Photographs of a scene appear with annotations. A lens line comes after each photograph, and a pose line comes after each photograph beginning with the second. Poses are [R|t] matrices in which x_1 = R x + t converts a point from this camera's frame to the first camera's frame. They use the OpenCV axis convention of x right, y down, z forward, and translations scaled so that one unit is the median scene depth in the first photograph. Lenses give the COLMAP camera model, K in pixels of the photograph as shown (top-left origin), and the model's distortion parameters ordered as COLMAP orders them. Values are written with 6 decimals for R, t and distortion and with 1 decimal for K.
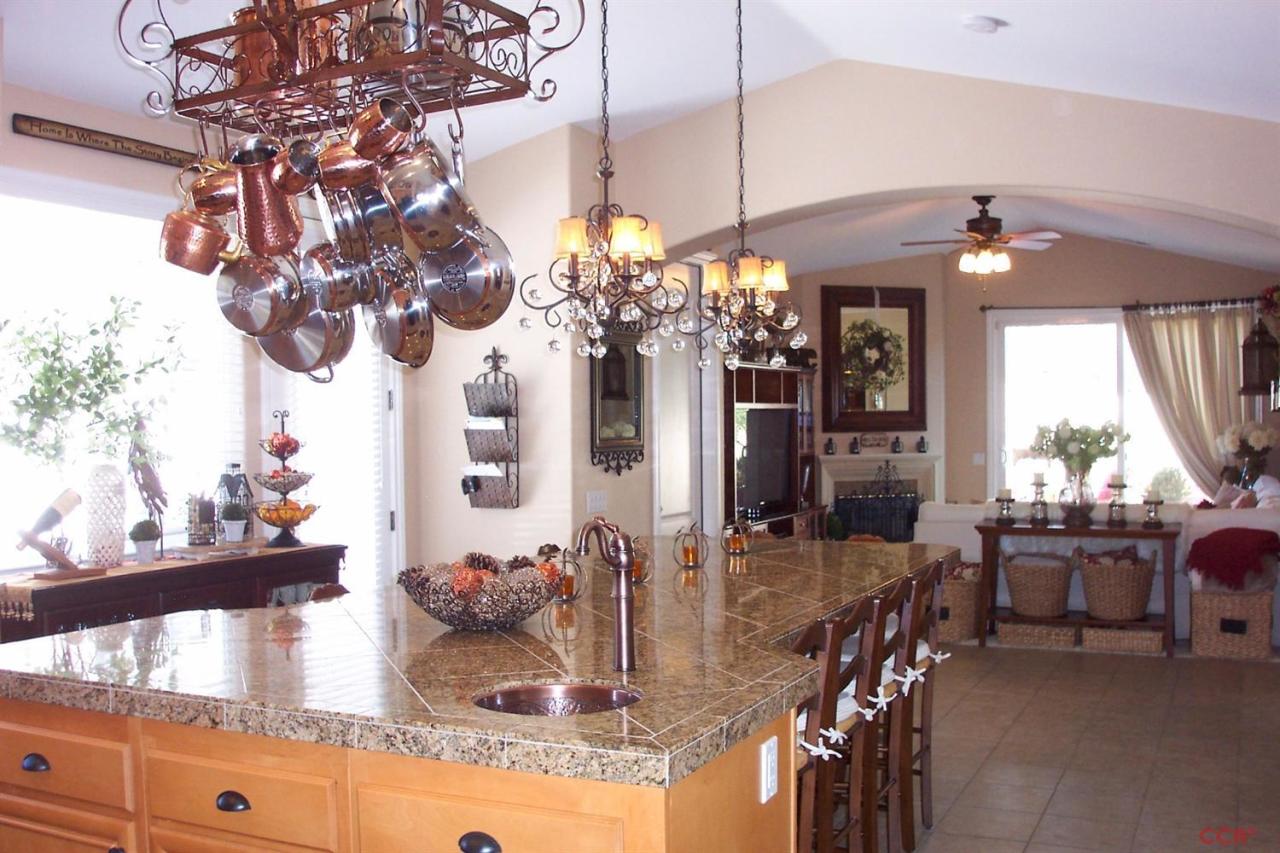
lens RADIAL K [[1300.8, 0, 652.0], [0, 1300.8, 436.6], [0, 0, 1]] dist [-0.105718, 0.000000]
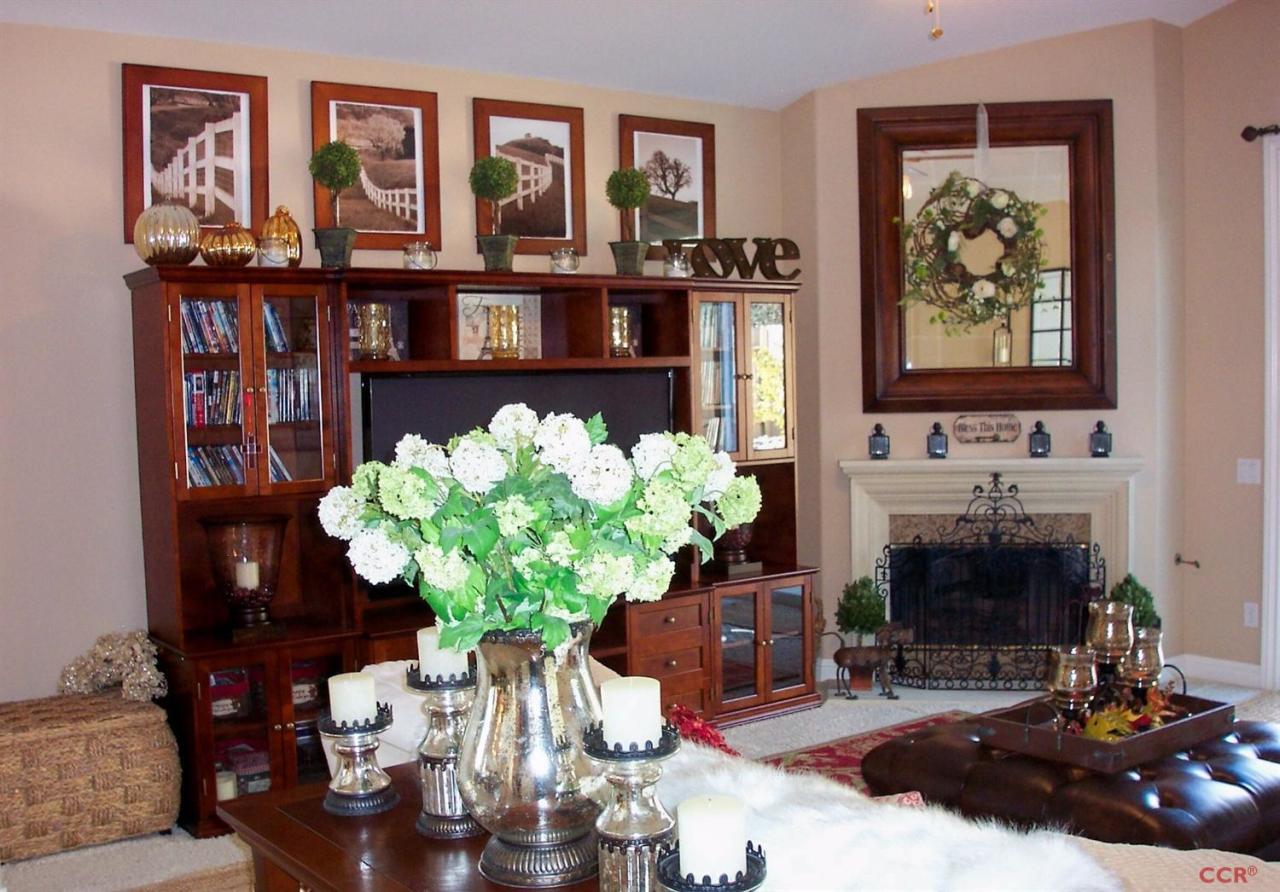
lens RADIAL K [[1352.9, 0, 628.9], [0, 1352.9, 447.7], [0, 0, 1]] dist [-0.107856, 0.000000]
pose [[0.870434, 0.018210, -0.491948, 0.301330], [0.005083, 0.998930, 0.045970, -0.013808], [0.492258, -0.042514, 0.869410, 0.511508]]
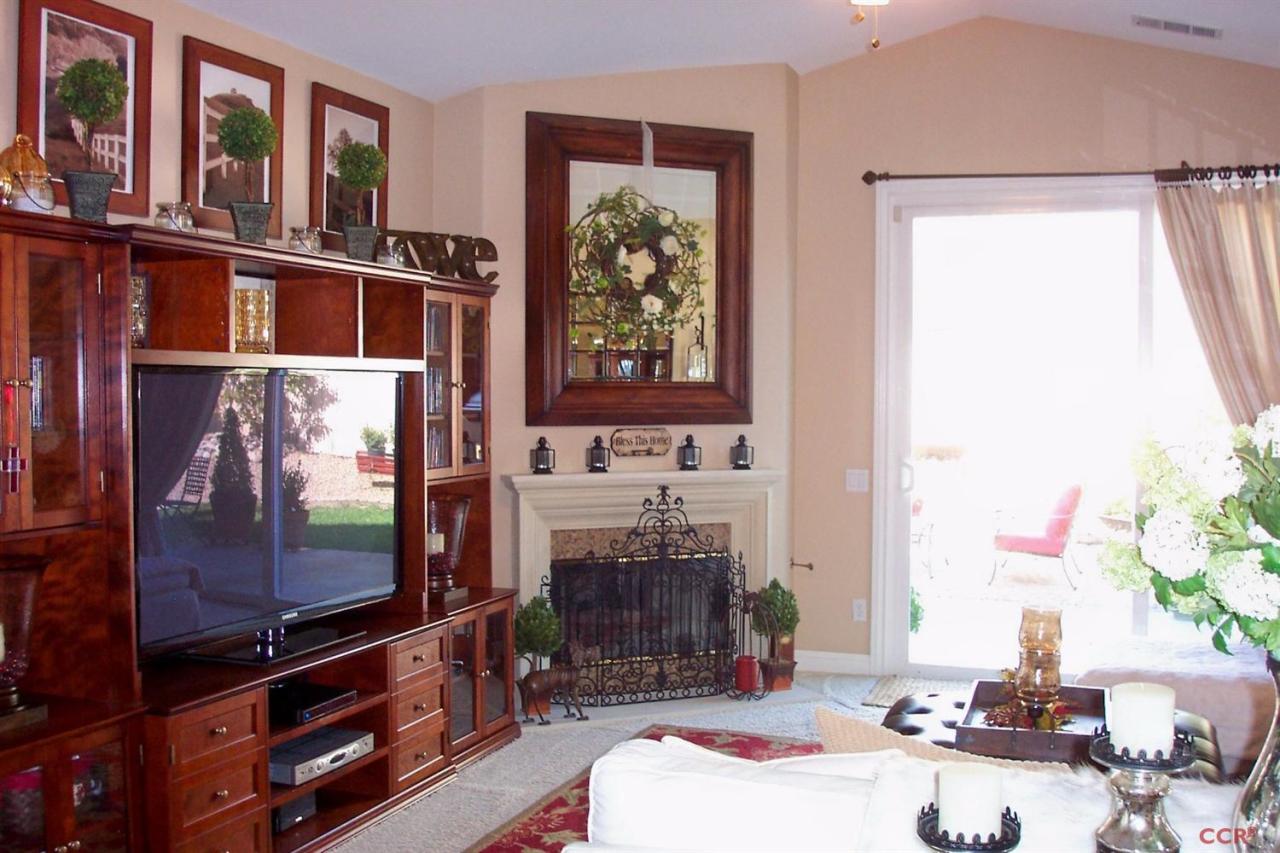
lens RADIAL K [[1300.8, 0, 633.5], [0, 1300.8, 429.8], [0, 0, 1]] dist [-0.105718, 0.000000]
pose [[0.997463, 0.010929, 0.070338, 0.135736], [-0.012000, 0.999818, 0.014820, -0.009178], [-0.070163, -0.015626, 0.997413, 0.523501]]
